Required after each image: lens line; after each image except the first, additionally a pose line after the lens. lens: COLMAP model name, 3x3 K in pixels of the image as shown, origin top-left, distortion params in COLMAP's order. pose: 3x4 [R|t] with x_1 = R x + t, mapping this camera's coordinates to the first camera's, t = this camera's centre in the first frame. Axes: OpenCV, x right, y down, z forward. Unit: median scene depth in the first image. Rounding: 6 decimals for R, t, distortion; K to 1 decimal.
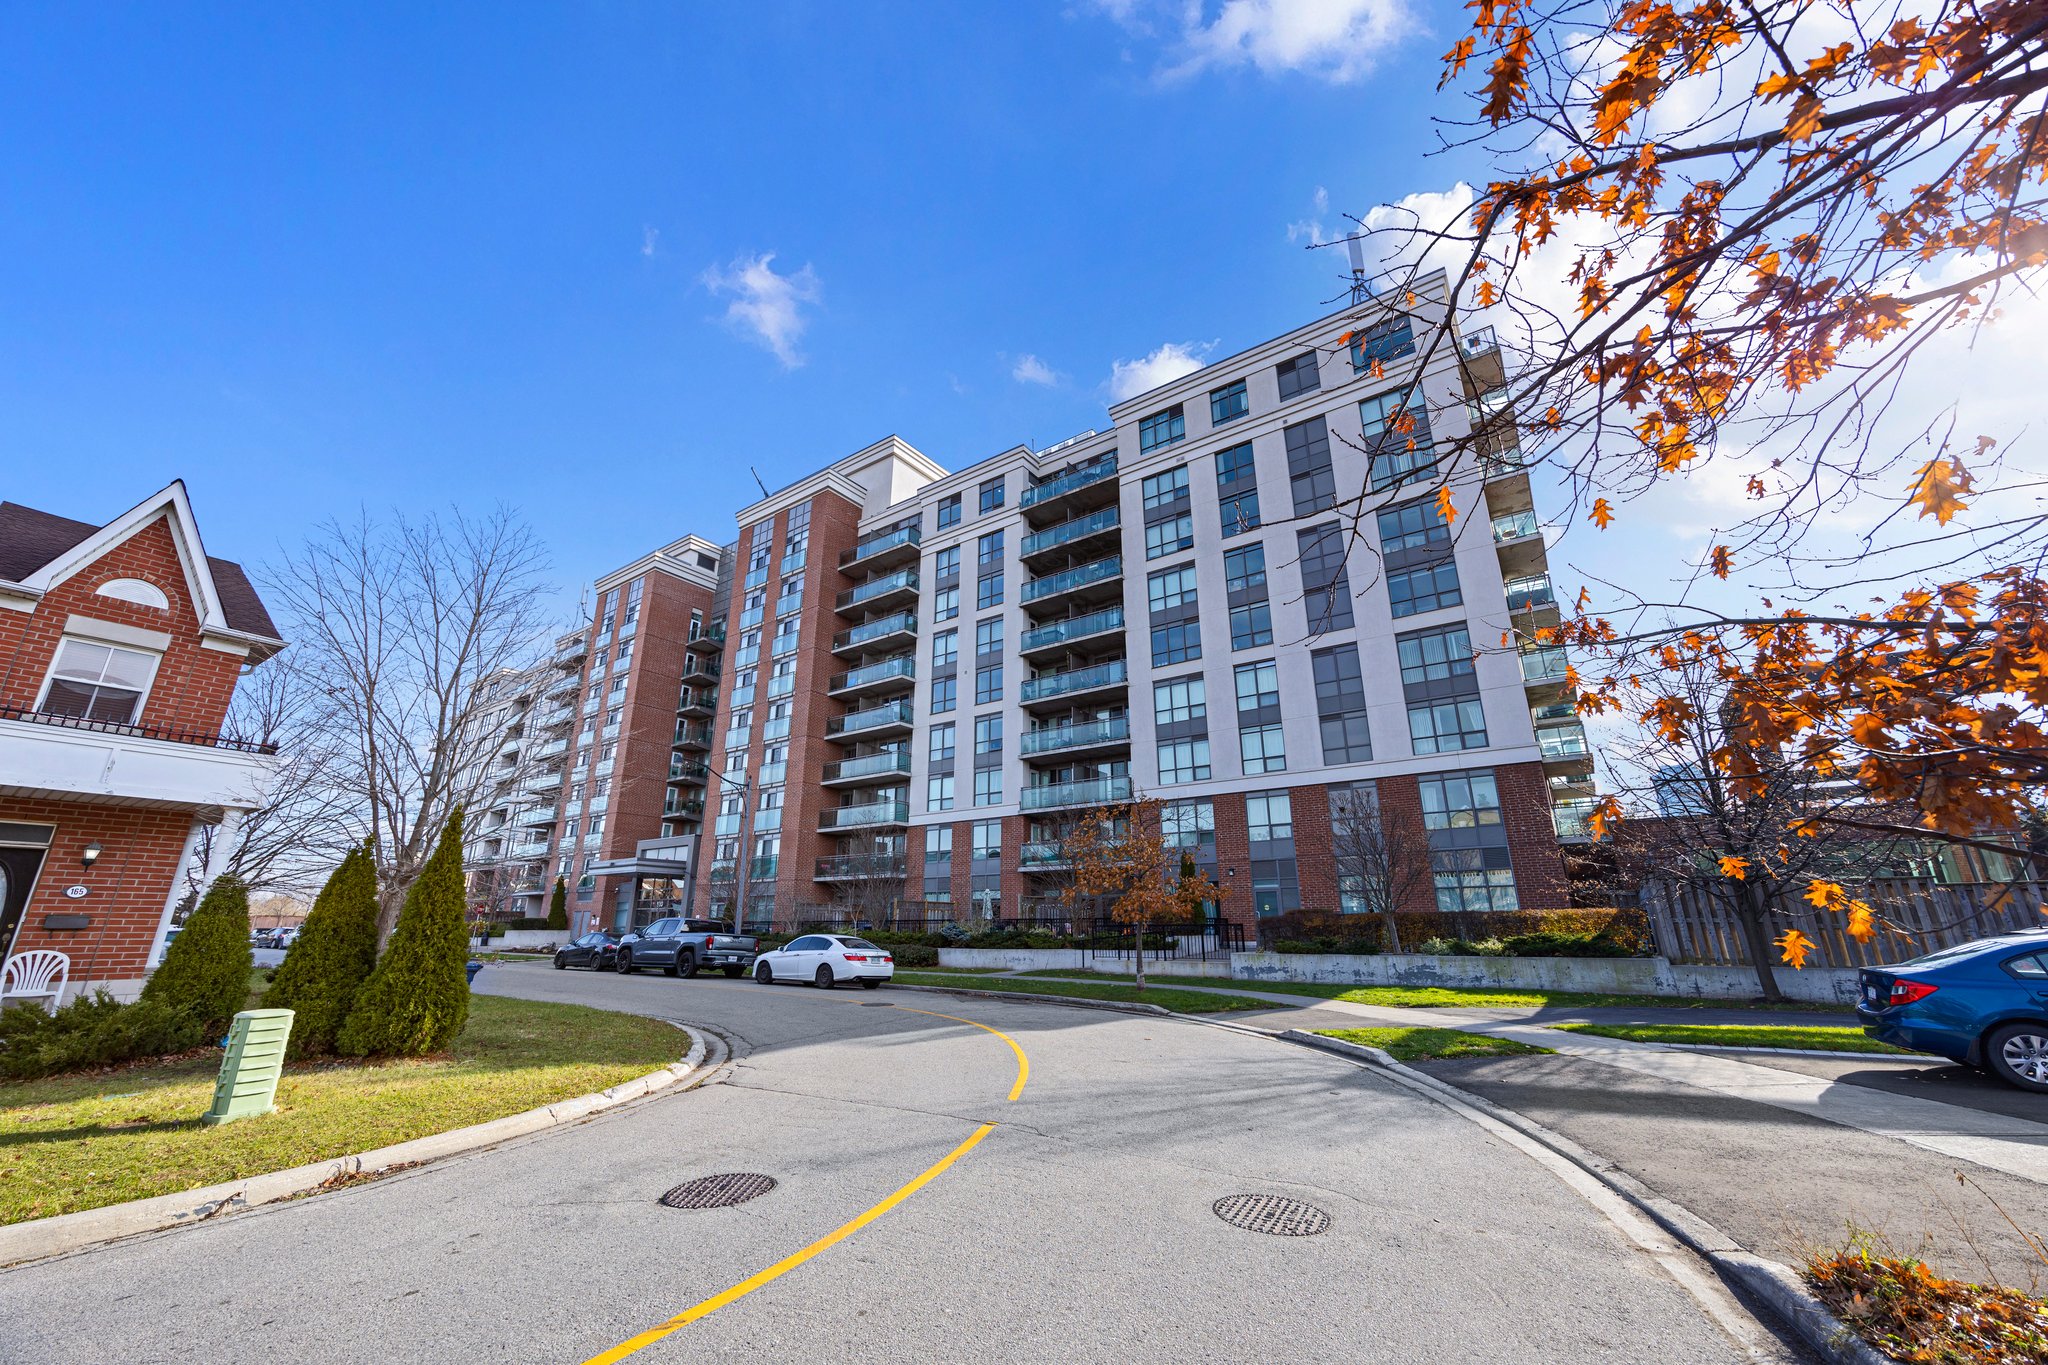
lens RADIAL K [[774.5, 0, 1024.0], [0, 774.5, 682.5], [0, 0, 1]] dist [-0.001235, 0.000078]
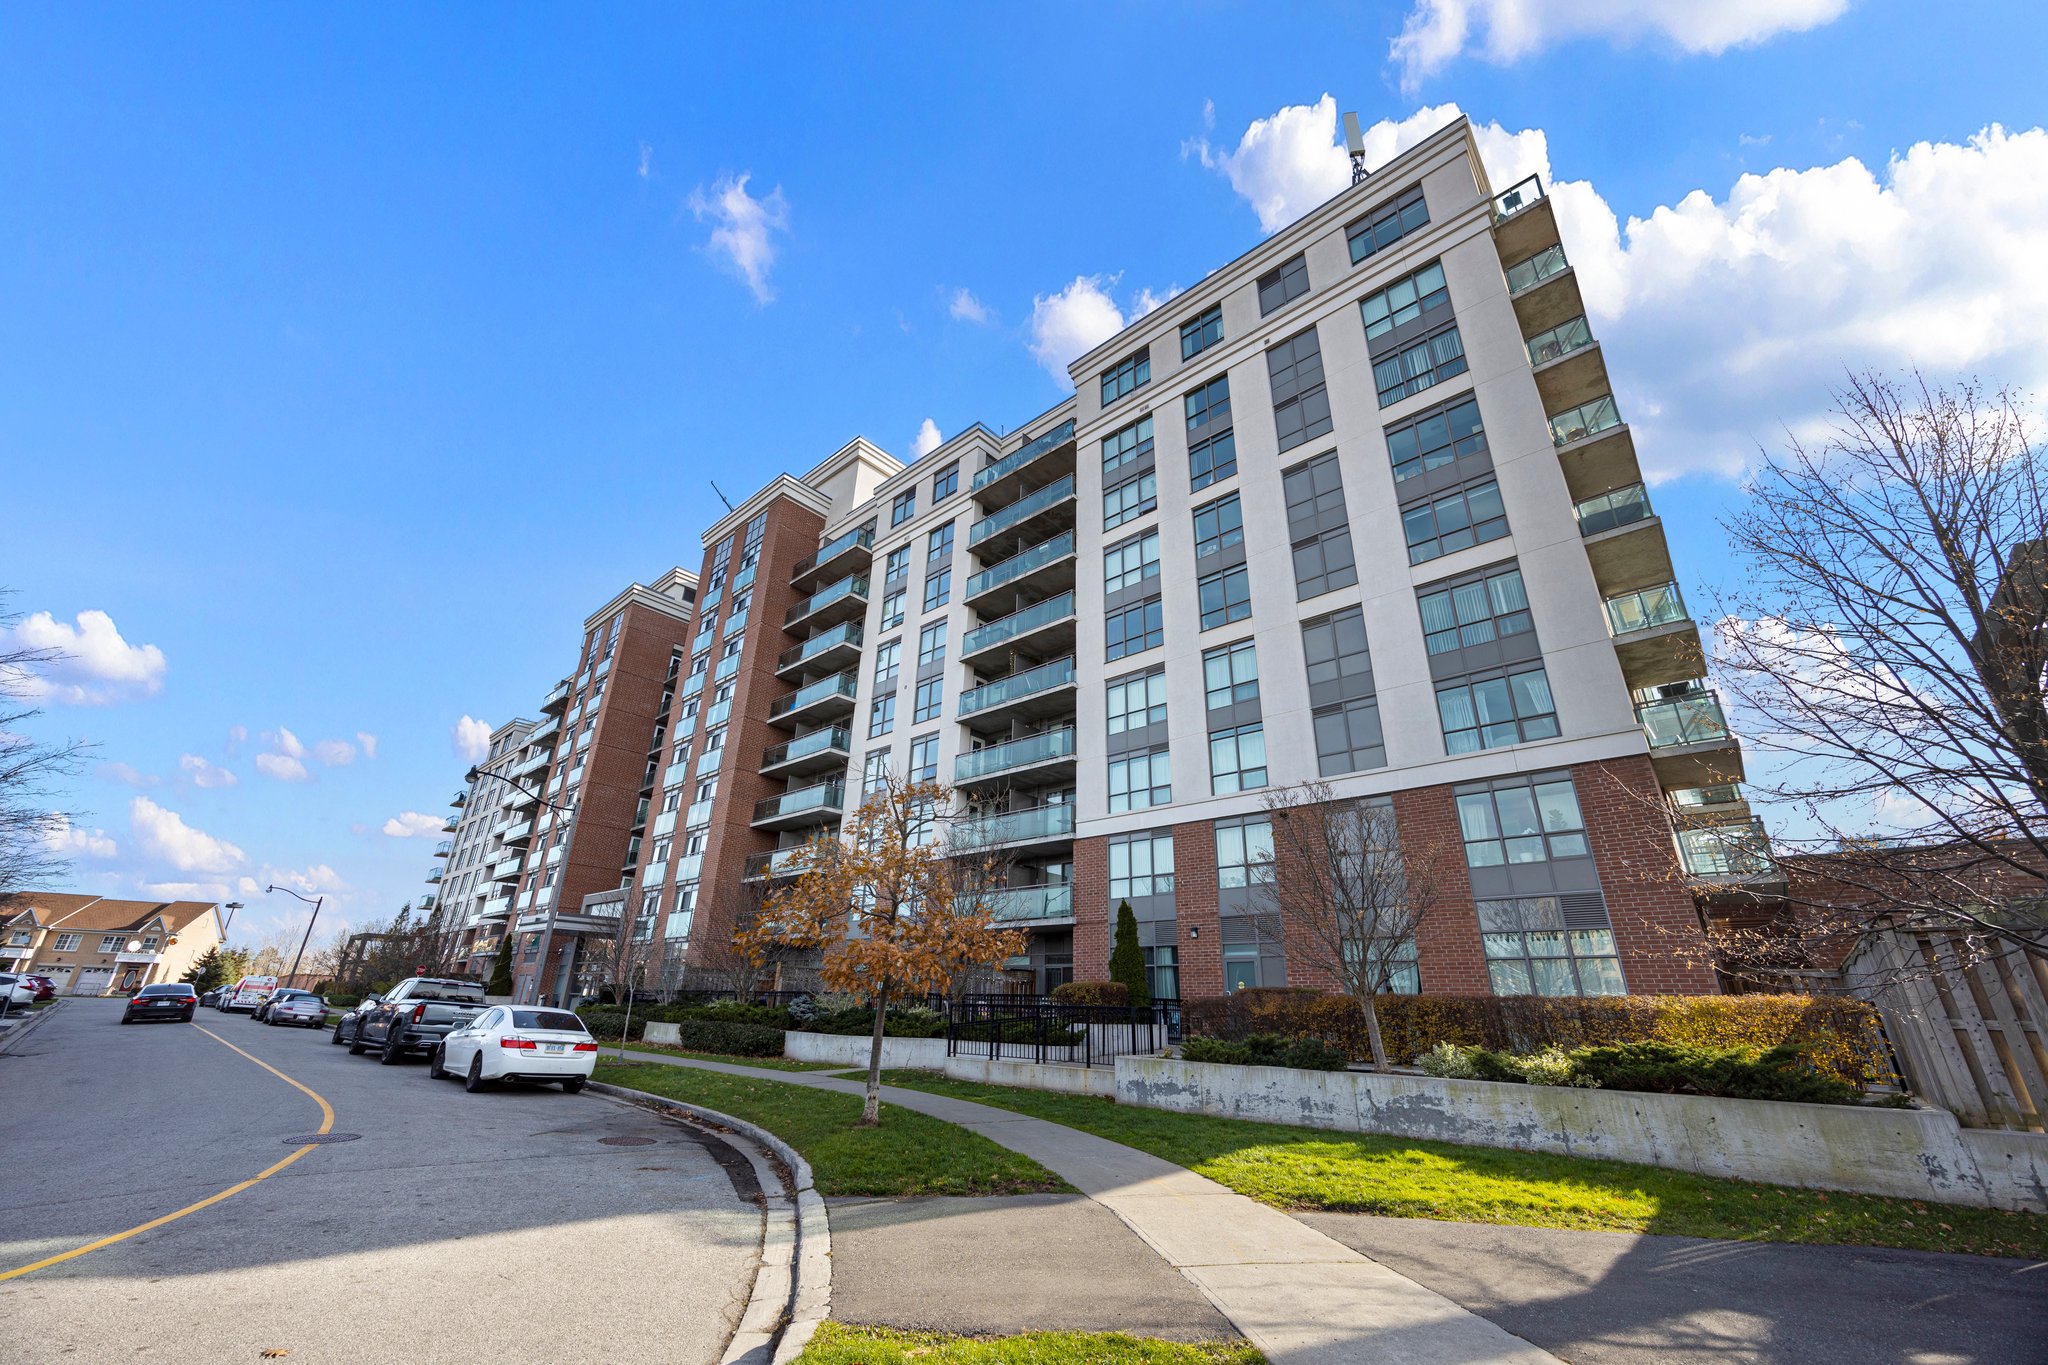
lens RADIAL K [[774.5, 0, 1024.0], [0, 774.5, 682.5], [0, 0, 1]] dist [-0.001235, 0.000078]
pose [[0.993562, -0.017733, -0.111895, 0.178498], [0.007384, 0.995710, -0.092236, 0.073996], [0.113051, 0.090816, 0.989430, 0.239316]]
